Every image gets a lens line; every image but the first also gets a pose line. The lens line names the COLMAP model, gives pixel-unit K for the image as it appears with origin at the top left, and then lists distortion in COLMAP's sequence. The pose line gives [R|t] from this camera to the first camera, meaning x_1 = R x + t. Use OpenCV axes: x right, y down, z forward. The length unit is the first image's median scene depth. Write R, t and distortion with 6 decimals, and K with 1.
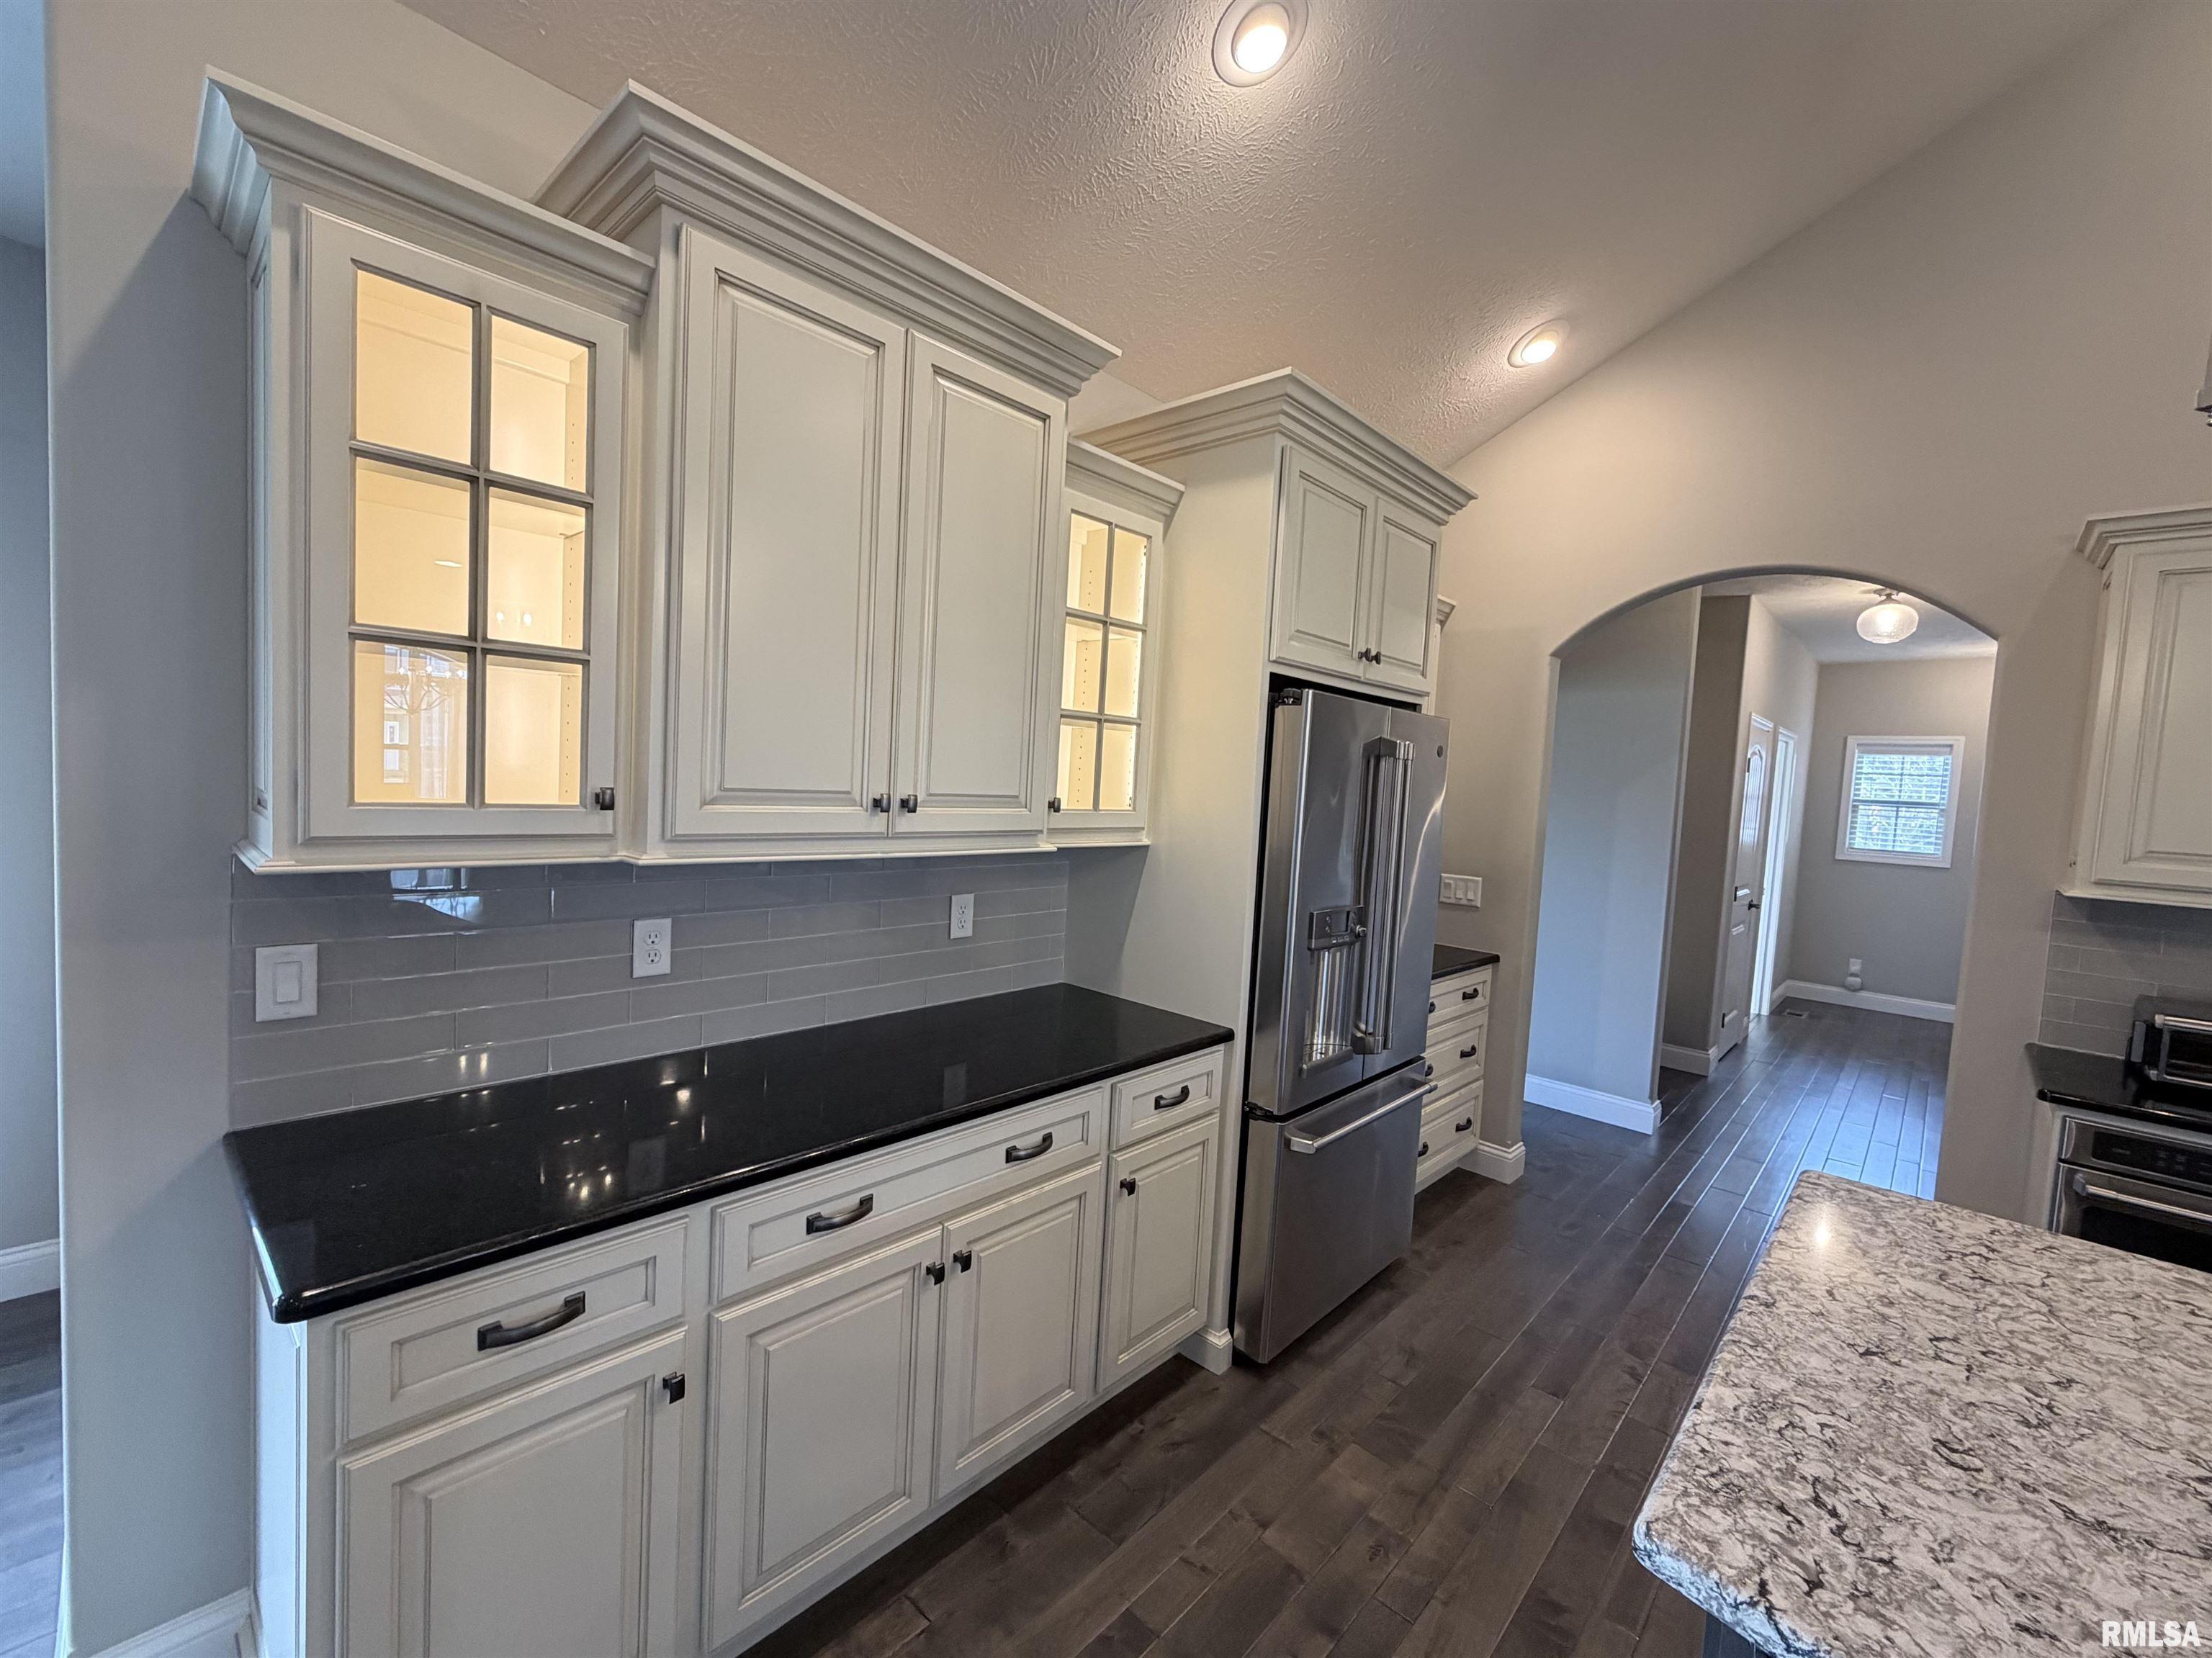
lens RADIAL K [[929.7, 0, 1096.2], [0, 929.7, 830.9], [0, 0, 1]] dist [-0.001229, 0.001249]
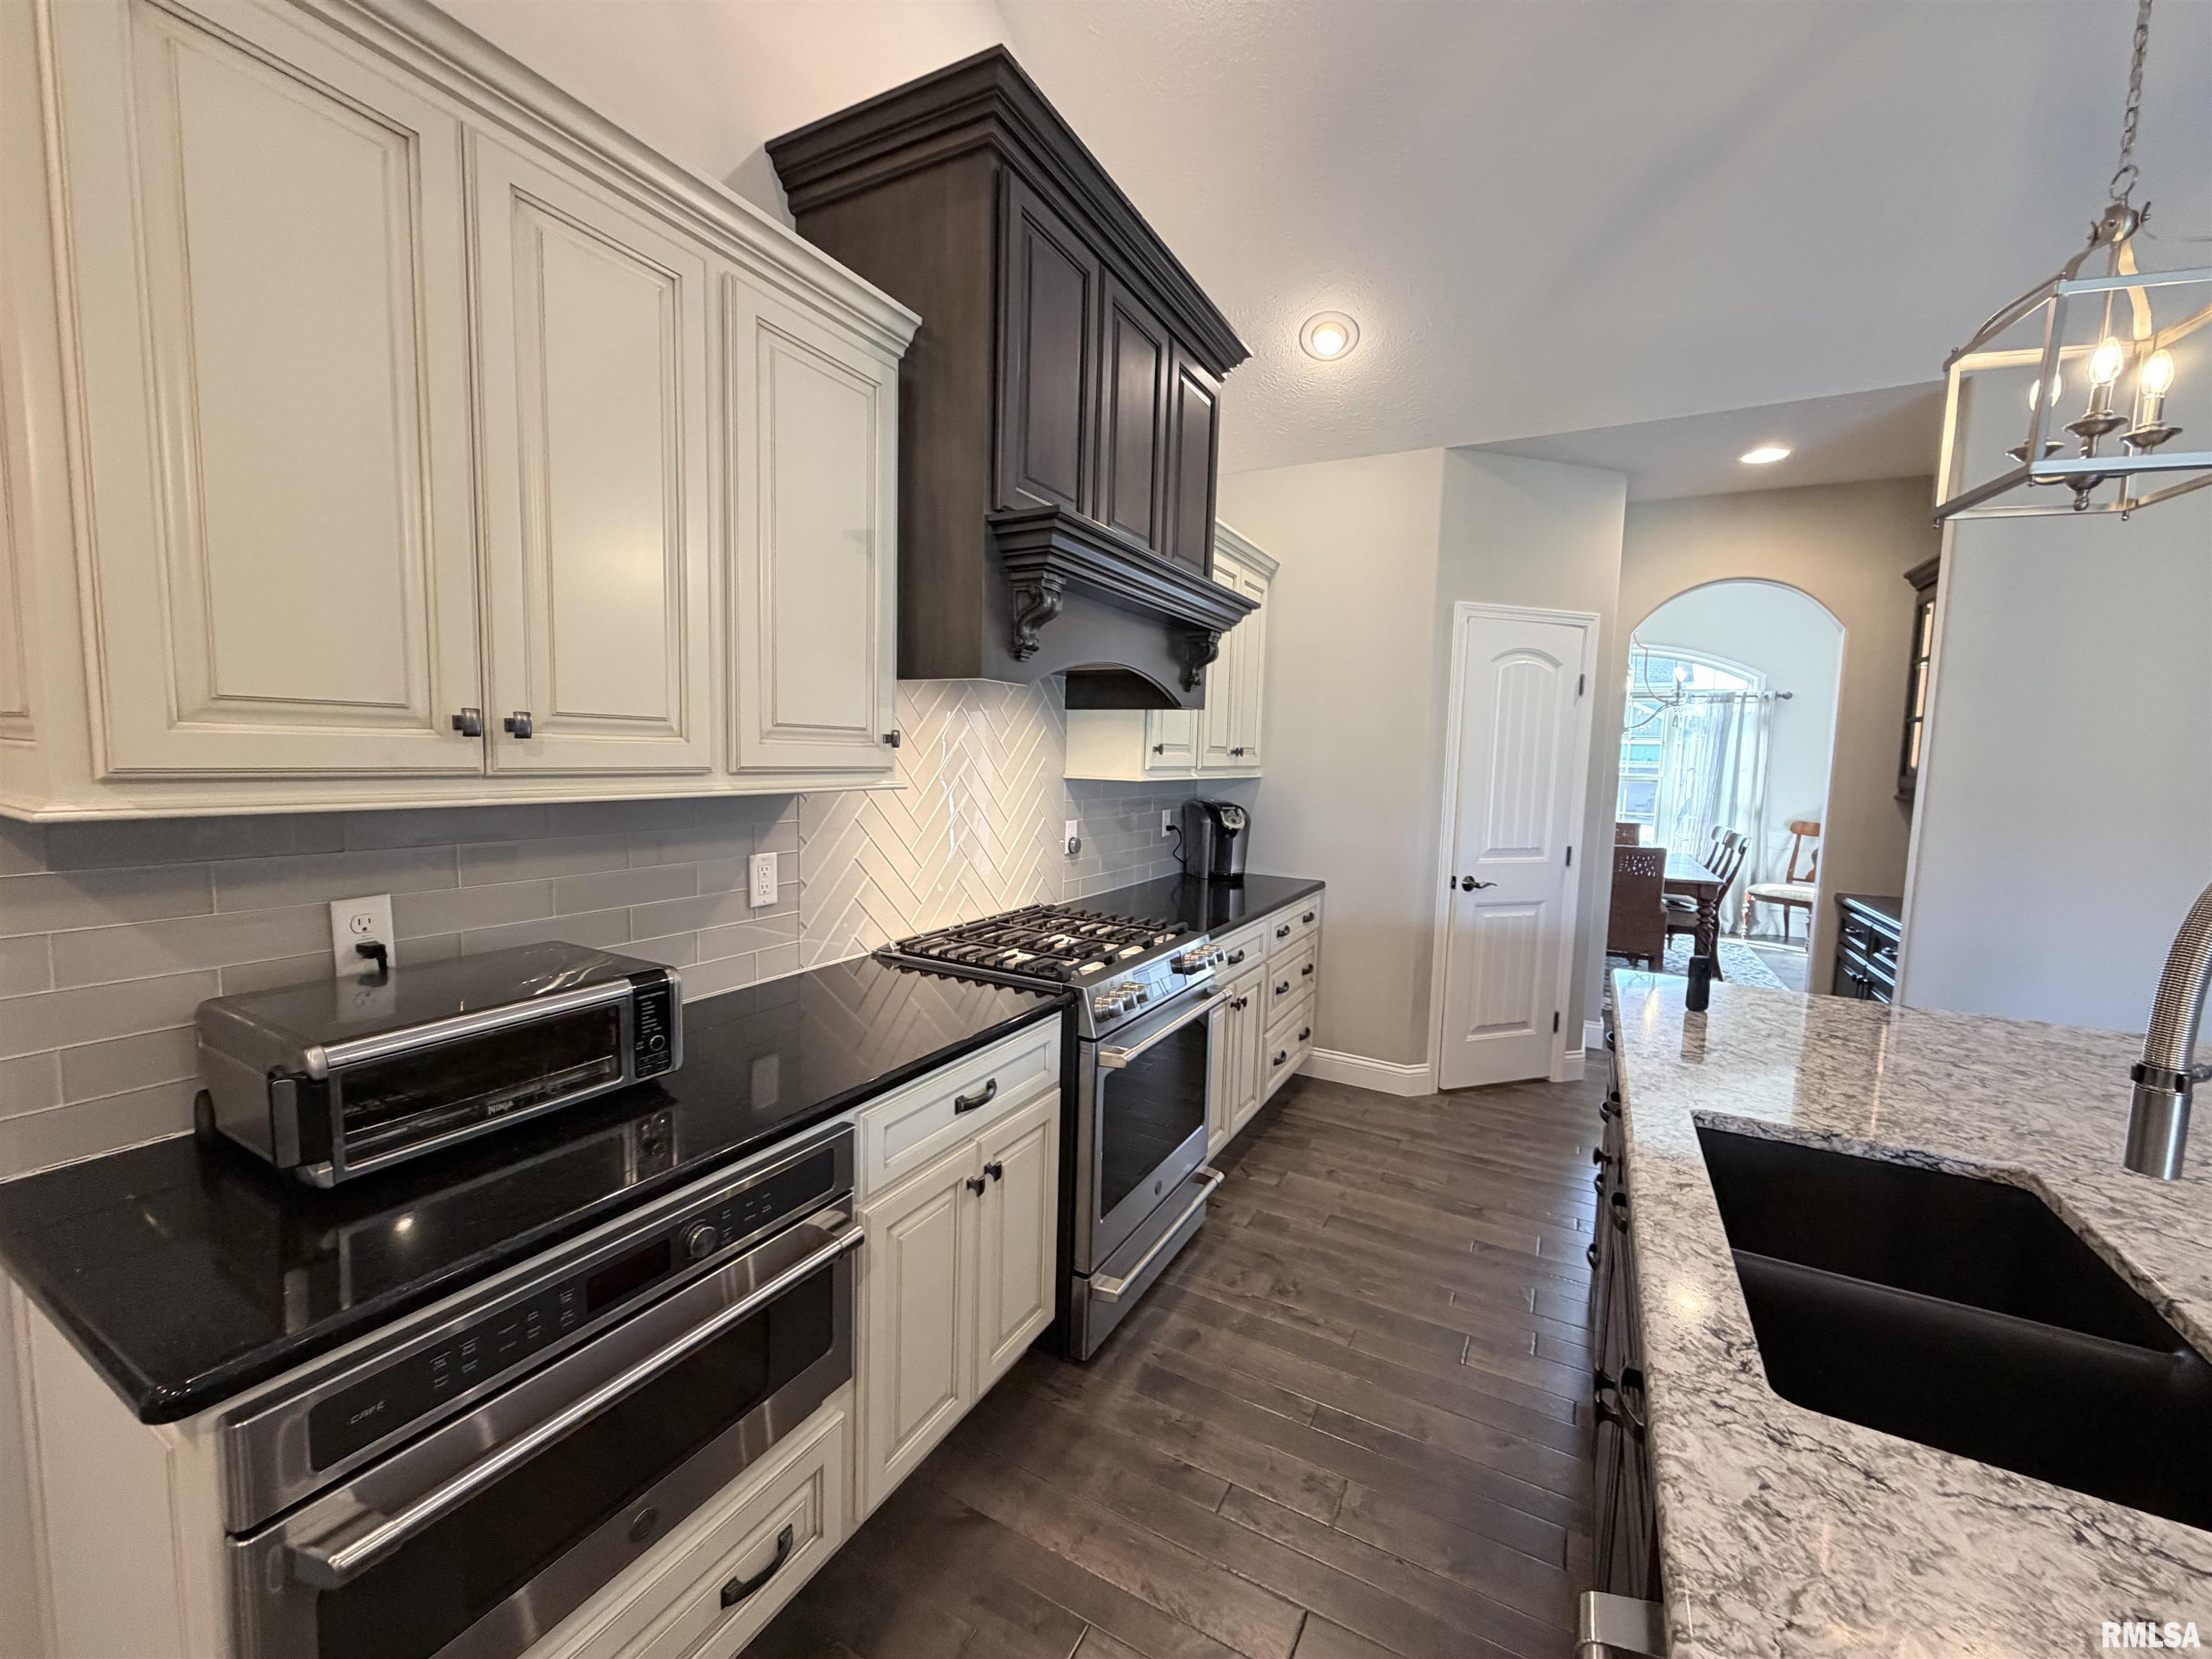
lens RADIAL K [[880.3, 0, 1100.0], [0, 880.3, 832.7], [0, 0, 1]] dist [-0.002218, 0.000970]
pose [[-0.240890, -0.150066, 0.958881, 0.611002], [0.019687, 0.987015, 0.159415, 0.027003], [-0.970353, 0.057279, -0.234808, 0.679863]]
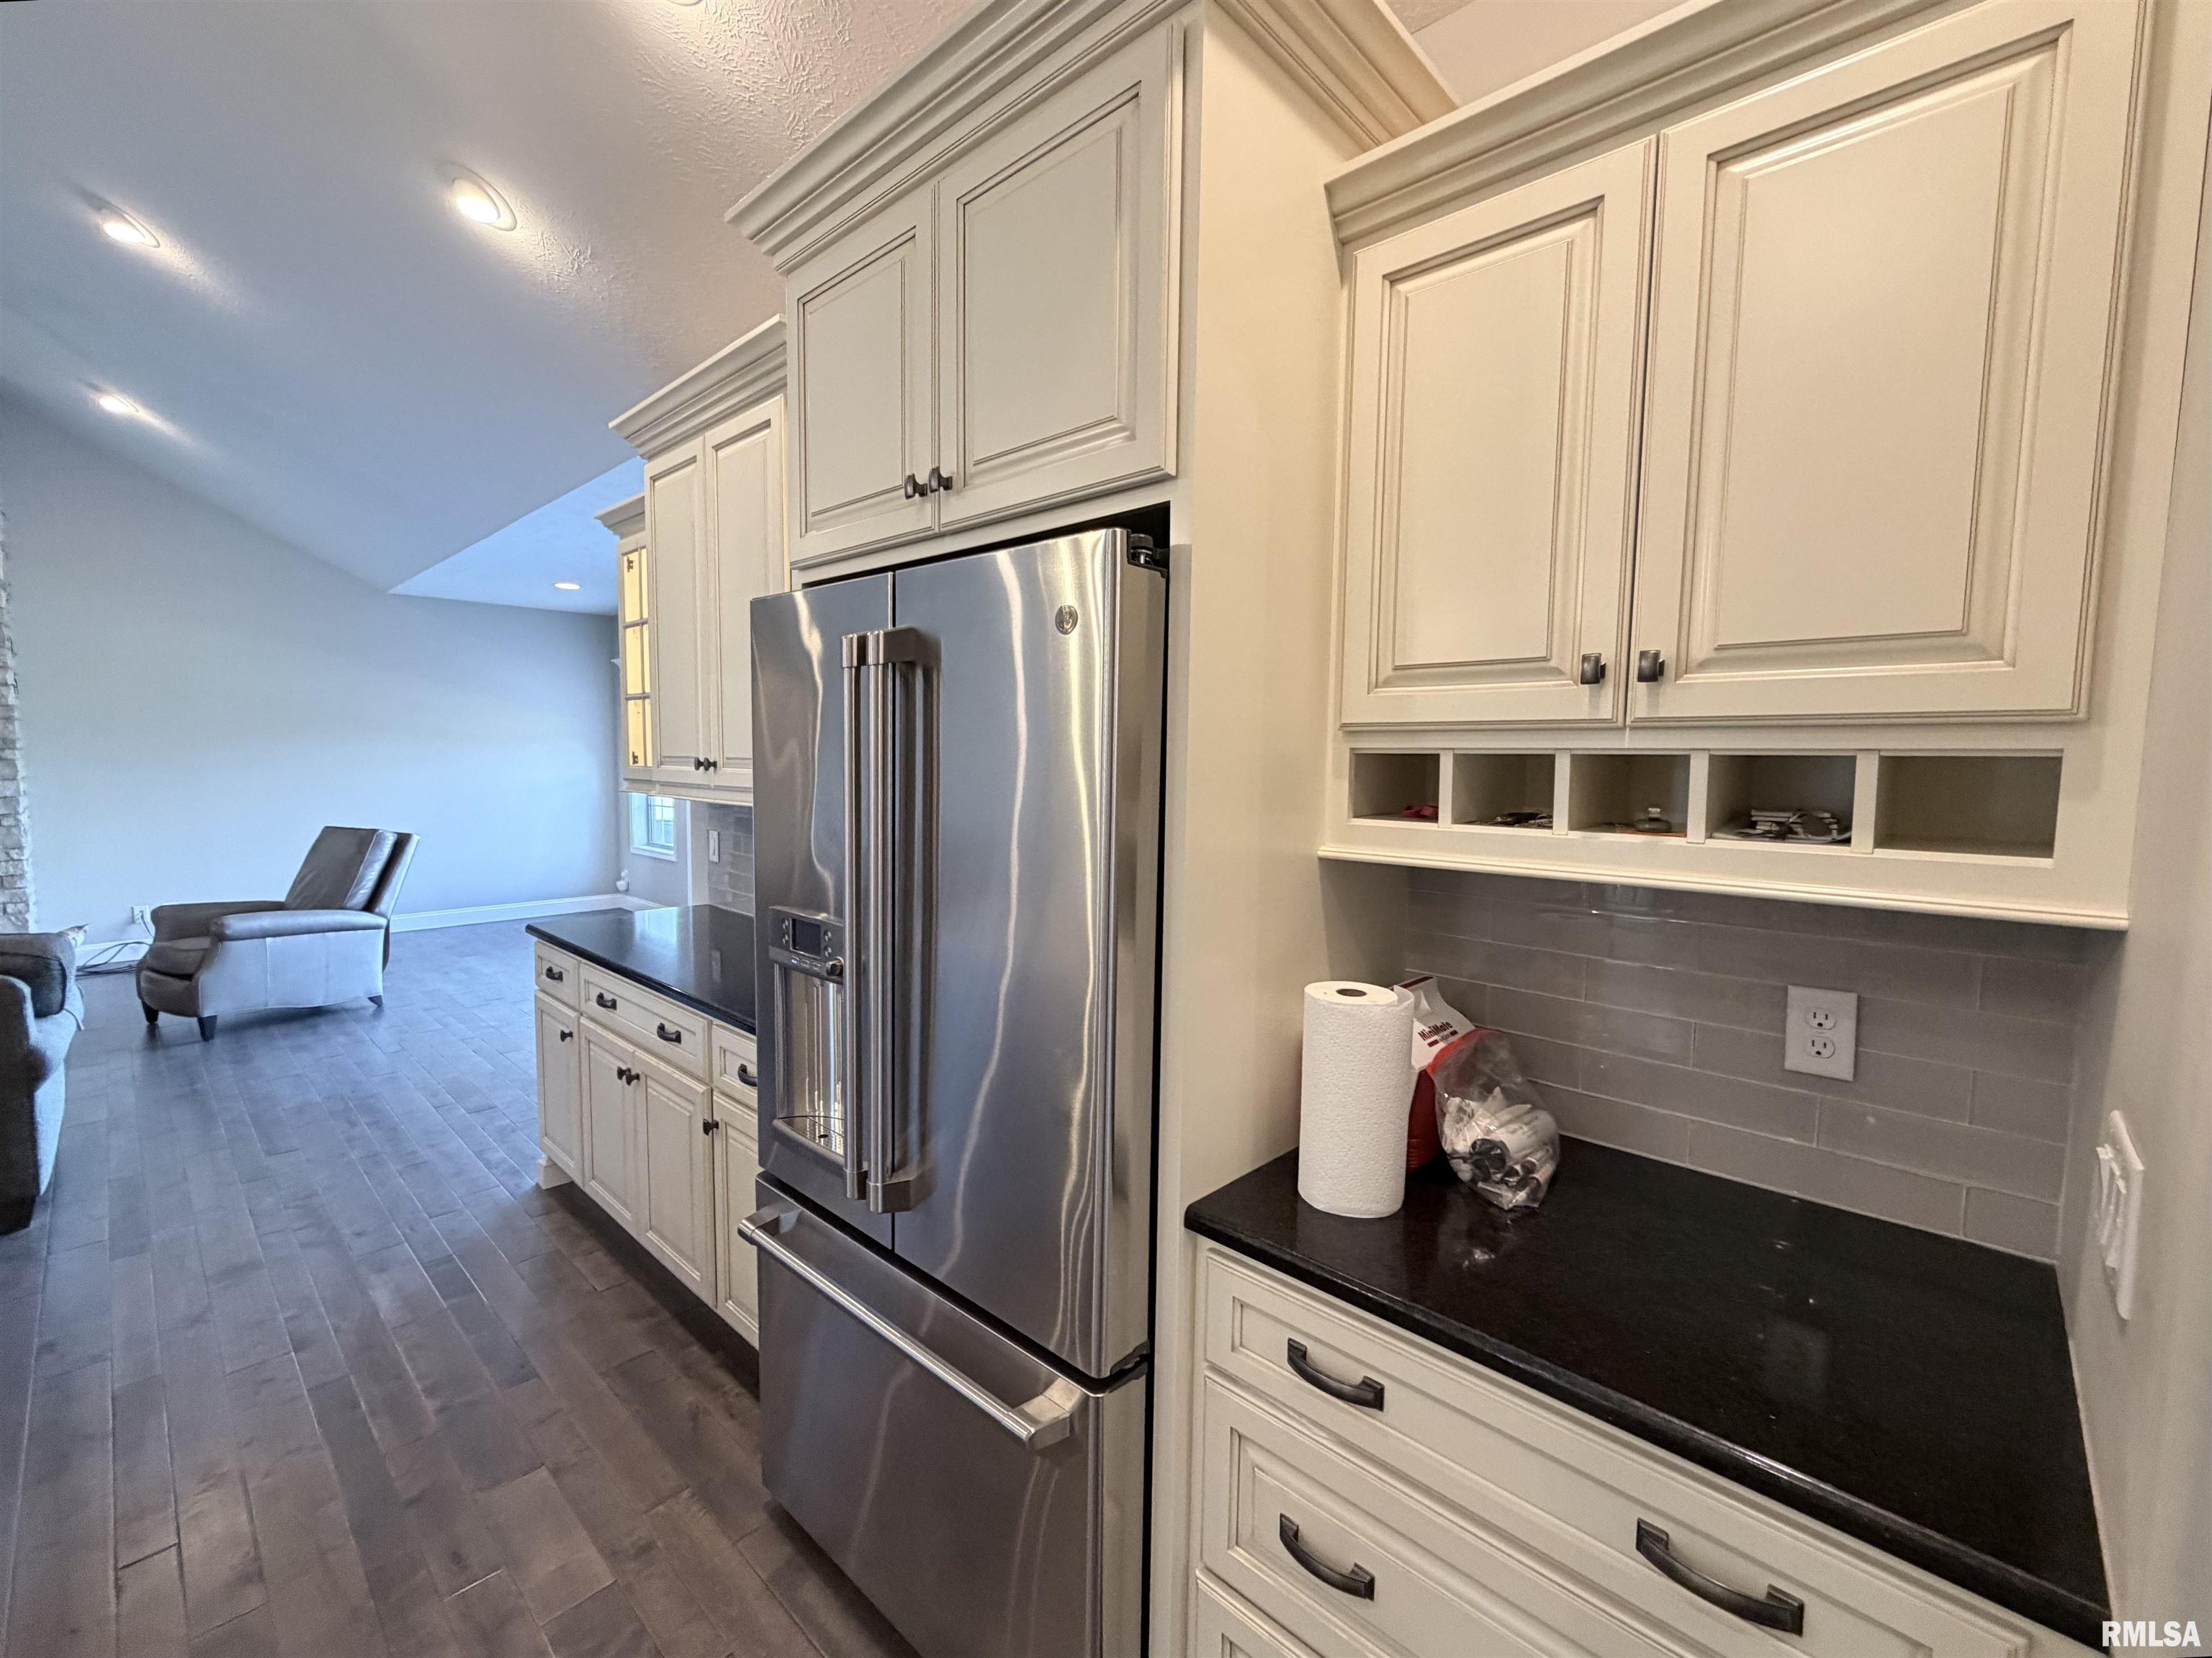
lens RADIAL K [[942.5, 0, 1092.6], [0, 942.5, 827.8], [0, 0, 1]] dist [0.001405, -0.000532]
pose [[-0.010853, 0.026817, -0.999581, 0.946752], [-0.073016, 0.996950, 0.027540, -0.011590], [0.997272, 0.073285, -0.008861, 1.239679]]
